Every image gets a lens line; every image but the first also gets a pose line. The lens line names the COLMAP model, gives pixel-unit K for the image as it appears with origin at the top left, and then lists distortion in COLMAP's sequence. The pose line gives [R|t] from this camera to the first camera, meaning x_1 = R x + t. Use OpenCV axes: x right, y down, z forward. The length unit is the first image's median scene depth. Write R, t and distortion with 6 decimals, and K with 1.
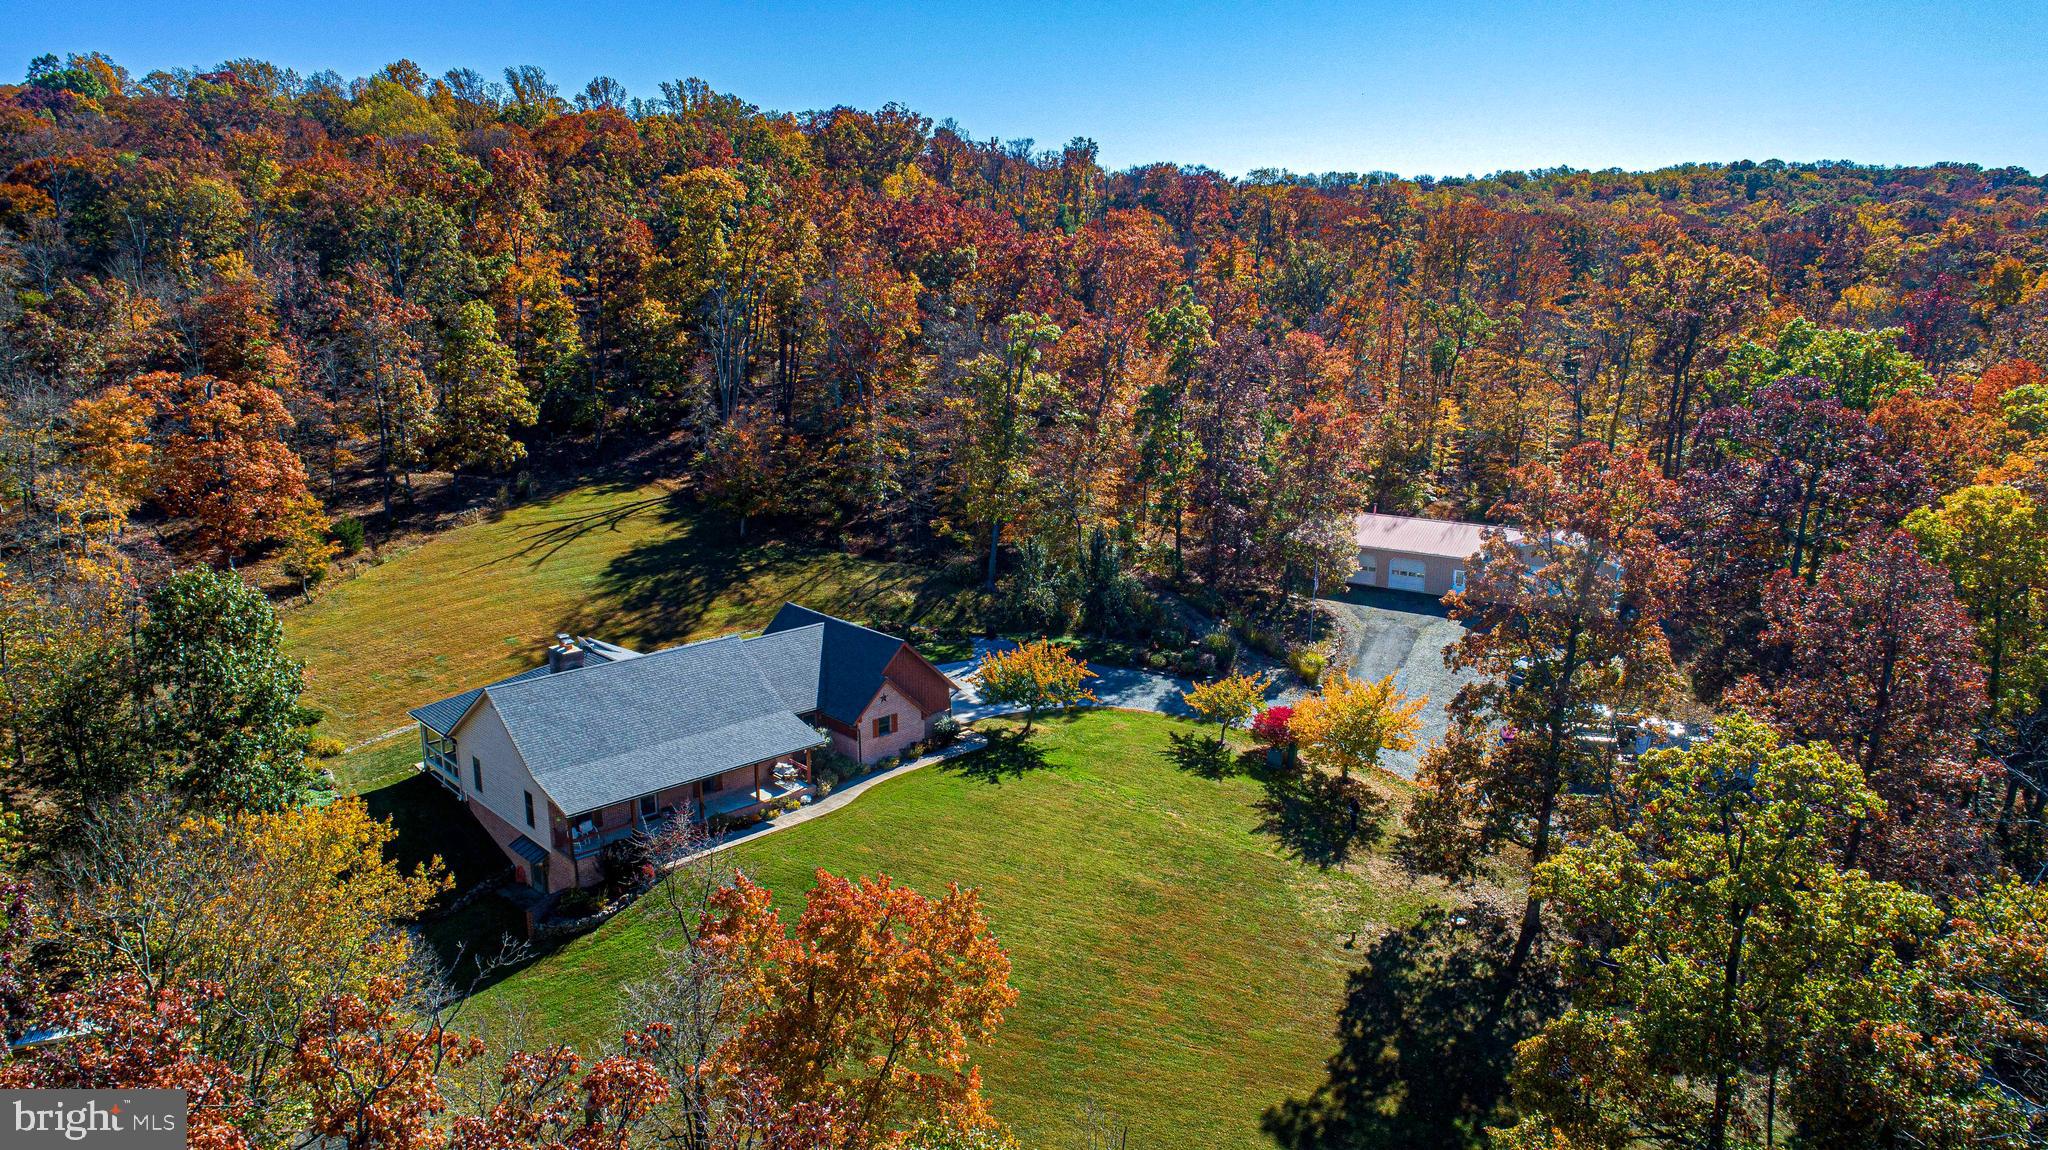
lens RADIAL K [[1372.2, 0, 1036.7], [0, 1372.2, 576.5], [0, 0, 1]] dist [-0.014278, 0.003614]
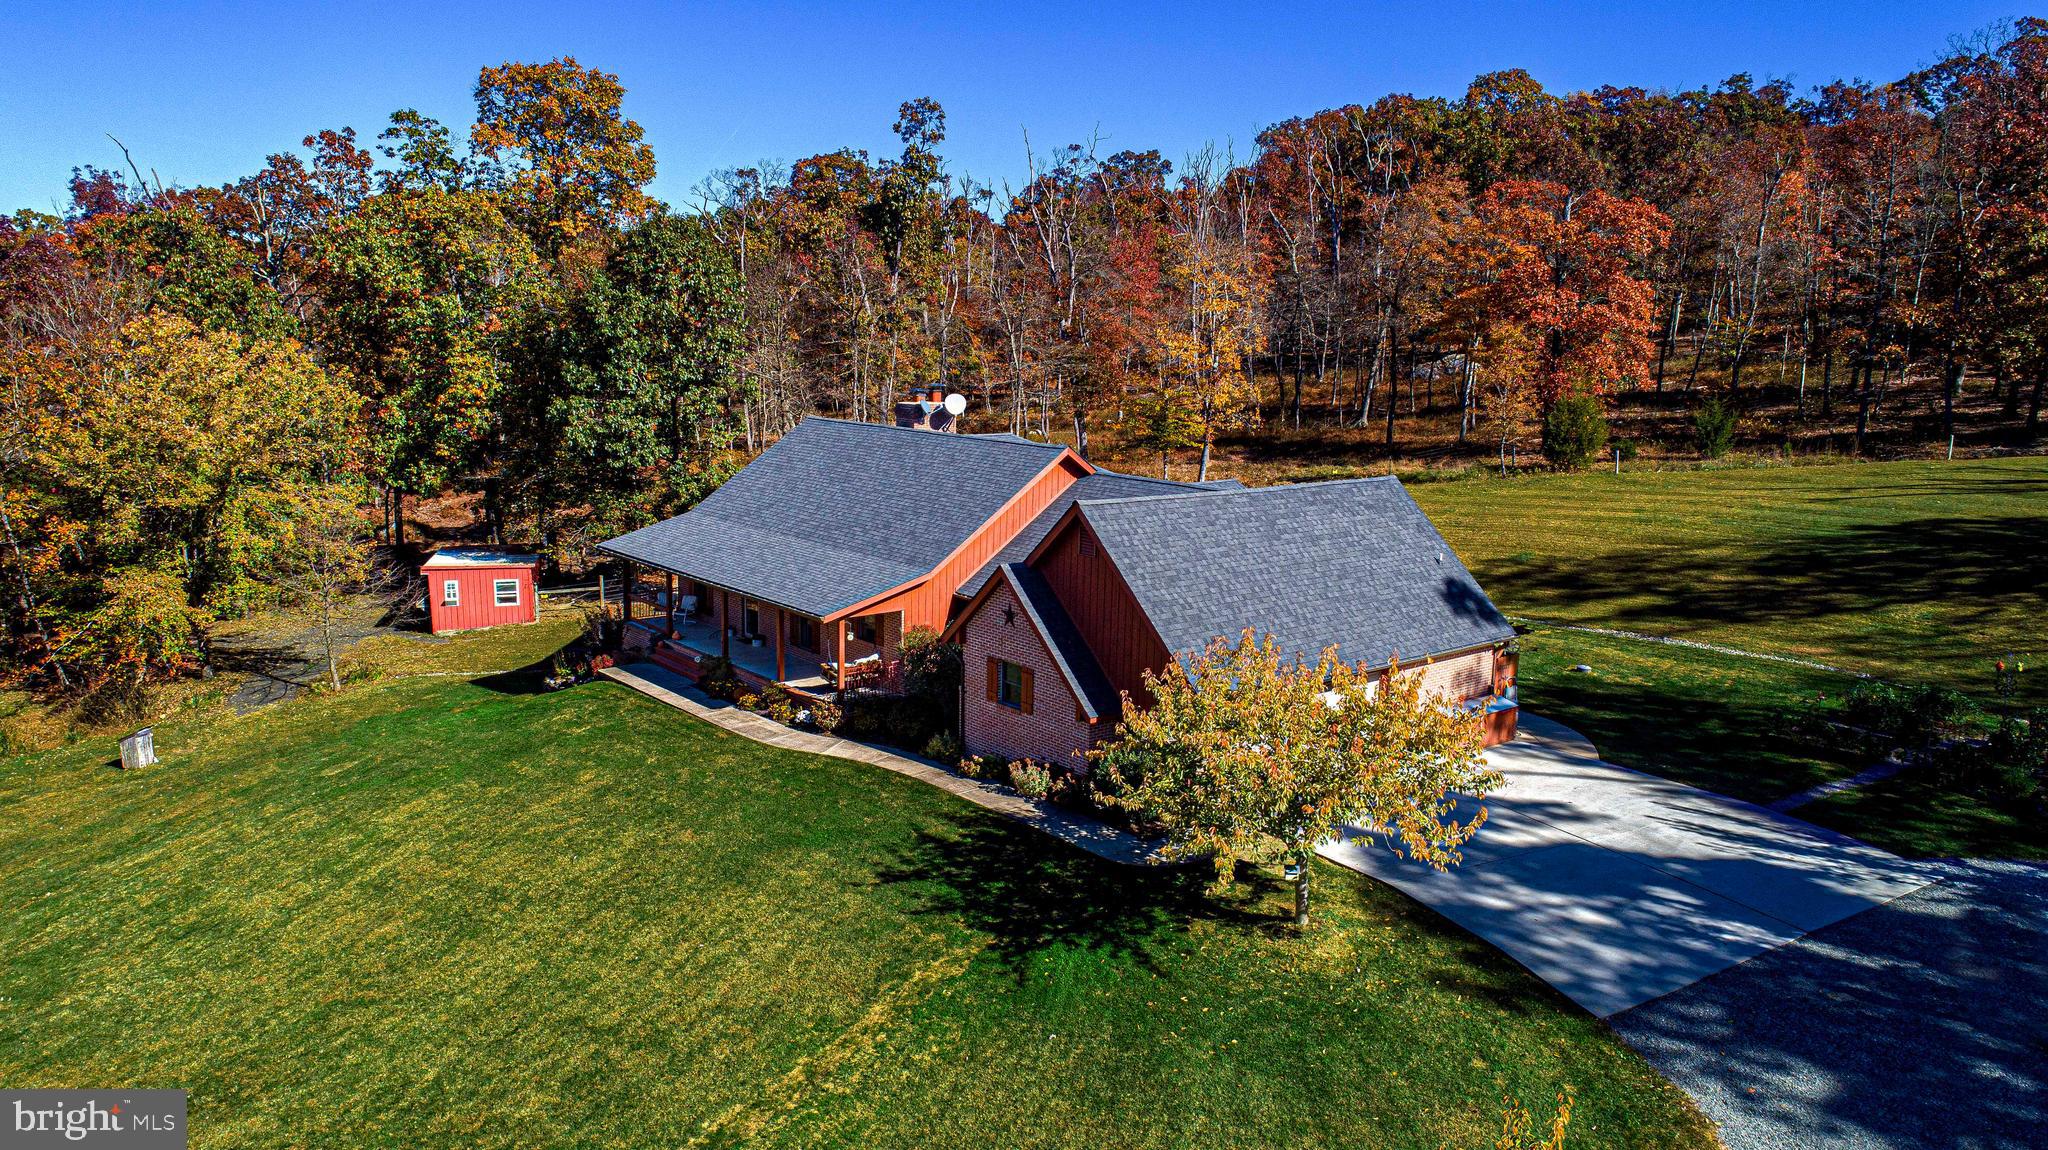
lens RADIAL K [[1434.0, 0, 1027.7], [0, 1434.0, 573.0], [0, 0, 1]] dist [-0.013281, 0.003595]
pose [[-0.075508, 0.161410, -0.983995, 0.248617], [-0.254773, 0.950935, 0.175537, -0.001750], [0.964048, 0.263950, -0.030680, 0.791627]]
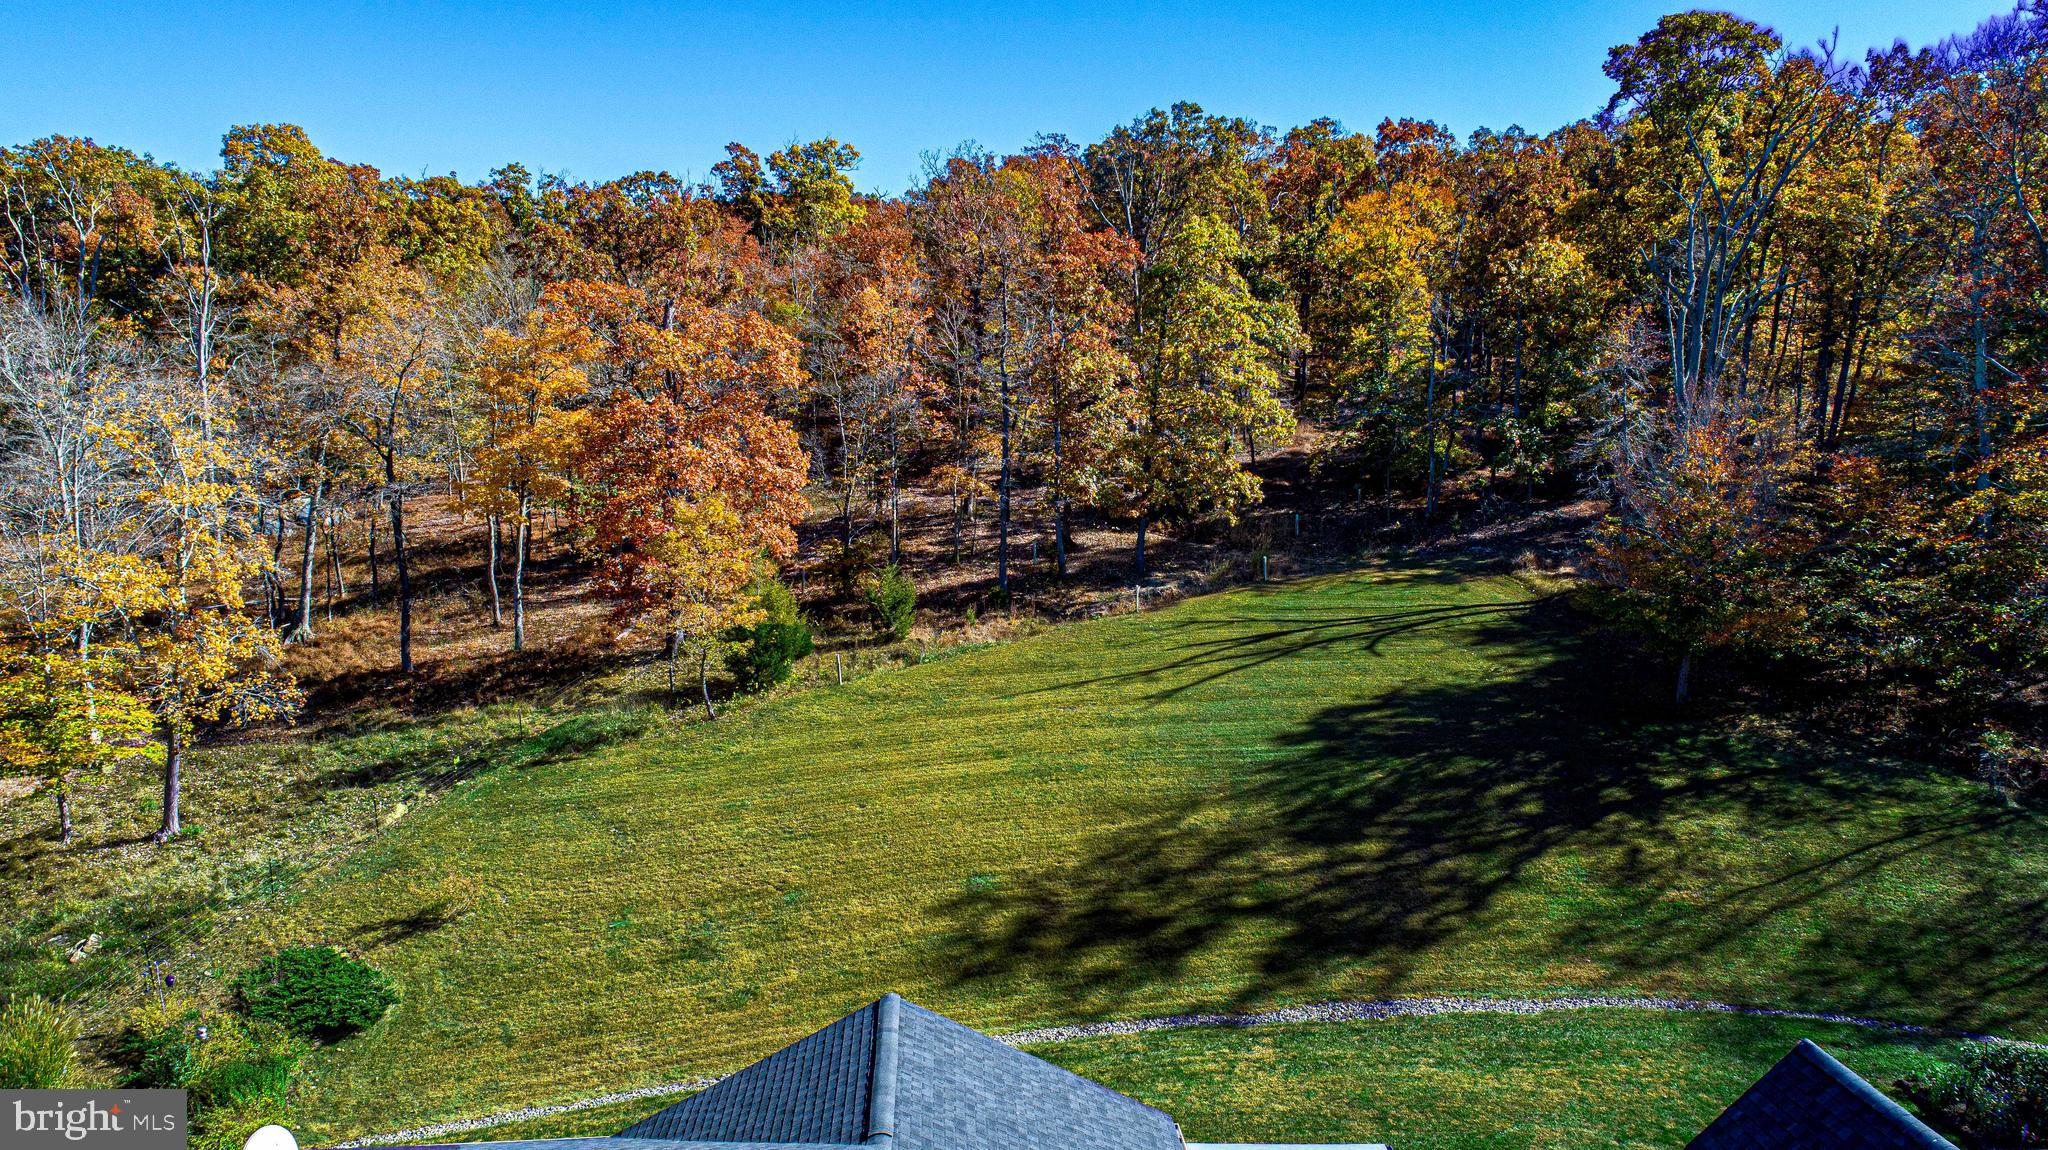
lens RADIAL K [[1372.6, 0, 1027.4], [0, 1372.6, 572.2], [0, 0, 1]] dist [-0.013348, 0.003657]
pose [[0.765880, 0.061299, -0.640055, -0.128800], [-0.139297, 0.987623, -0.072095, -0.013244], [0.627713, 0.144374, 0.764939, 0.684089]]
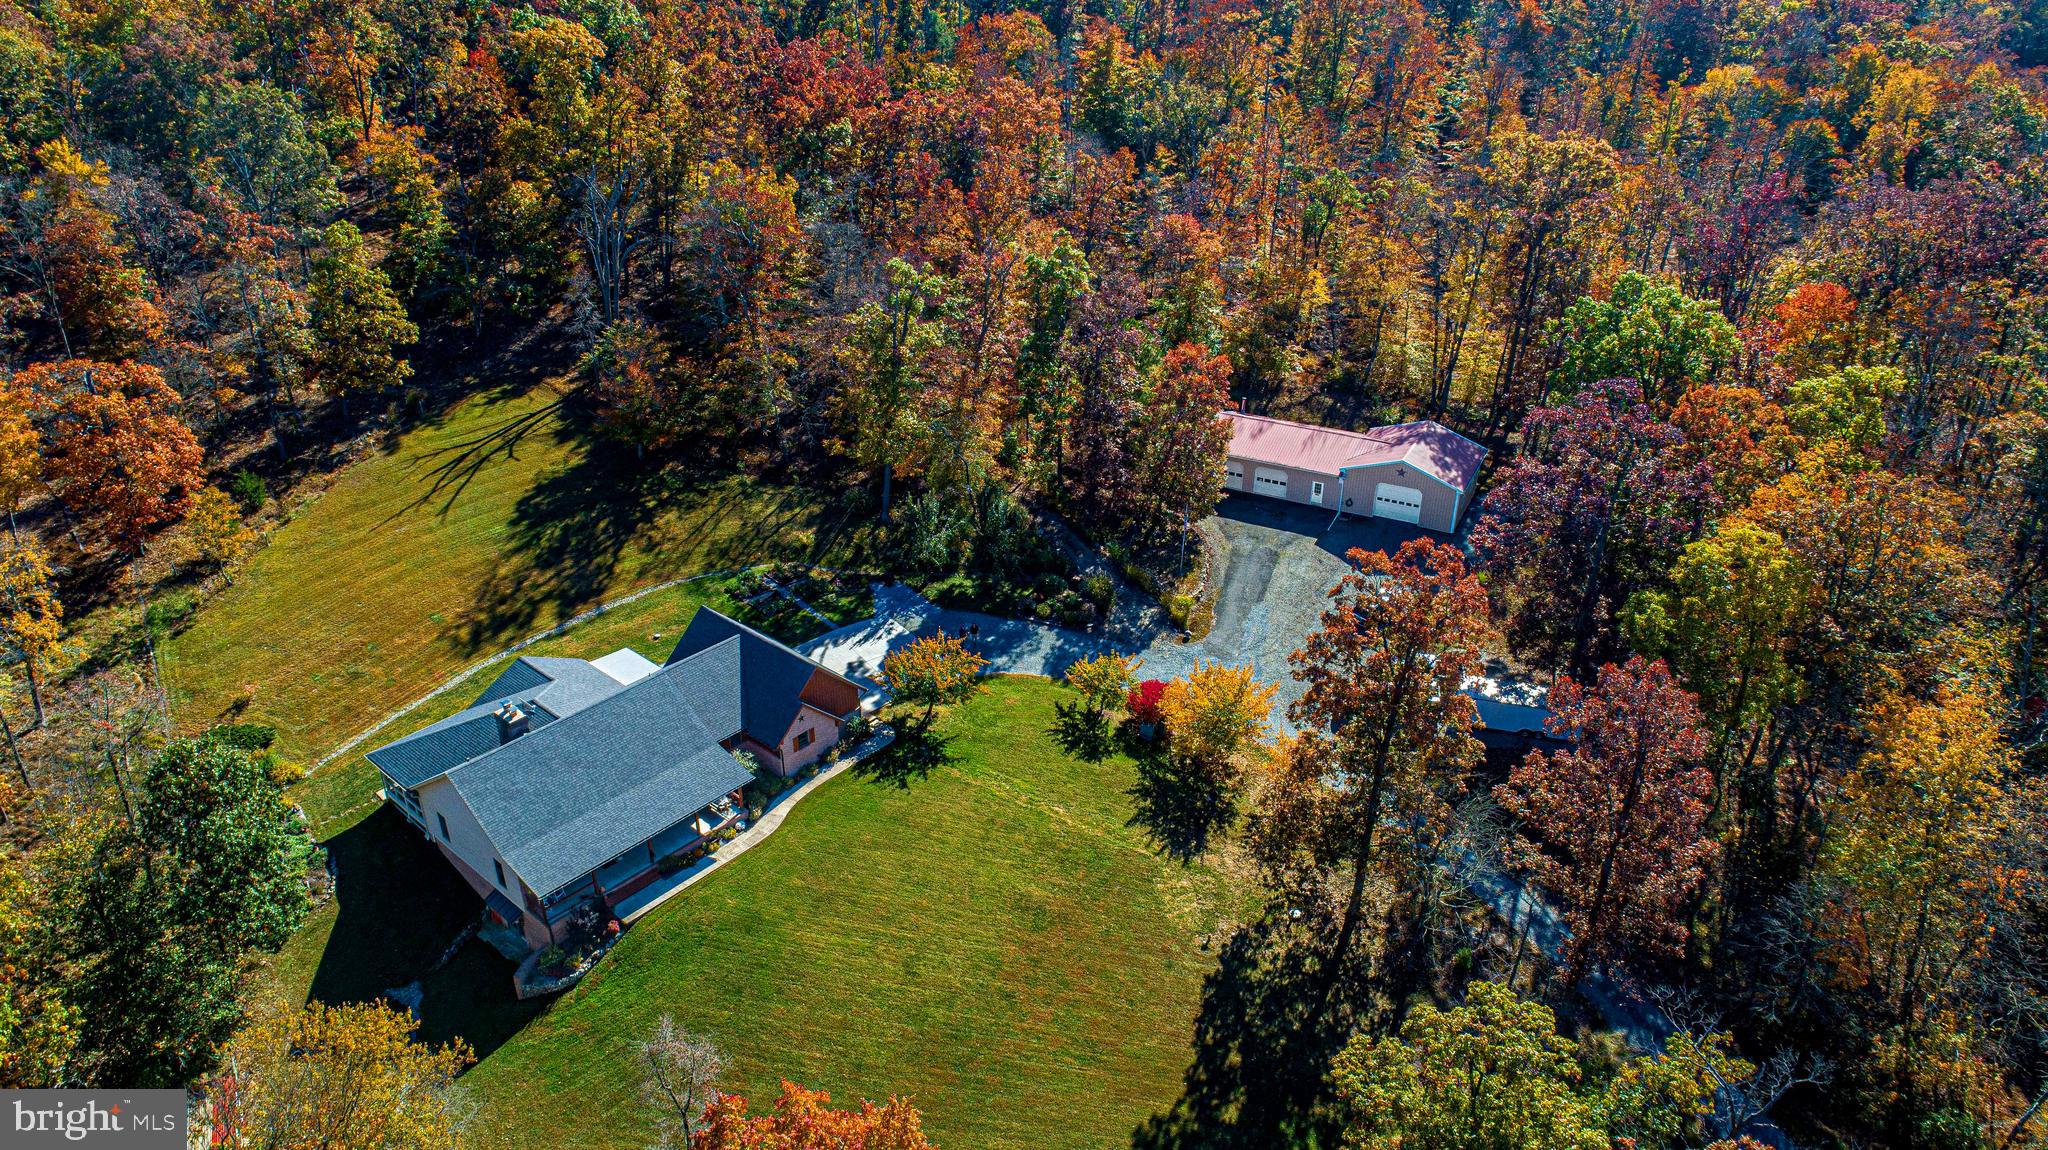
lens RADIAL K [[1372.2, 0, 1036.7], [0, 1372.2, 576.5], [0, 0, 1]] dist [-0.014278, 0.003614]
pose [[0.995976, -0.038505, 0.080927, -0.004820], [0.017370, 0.968812, 0.247186, -0.233007], [-0.087921, -0.244786, 0.965583, -0.055378]]
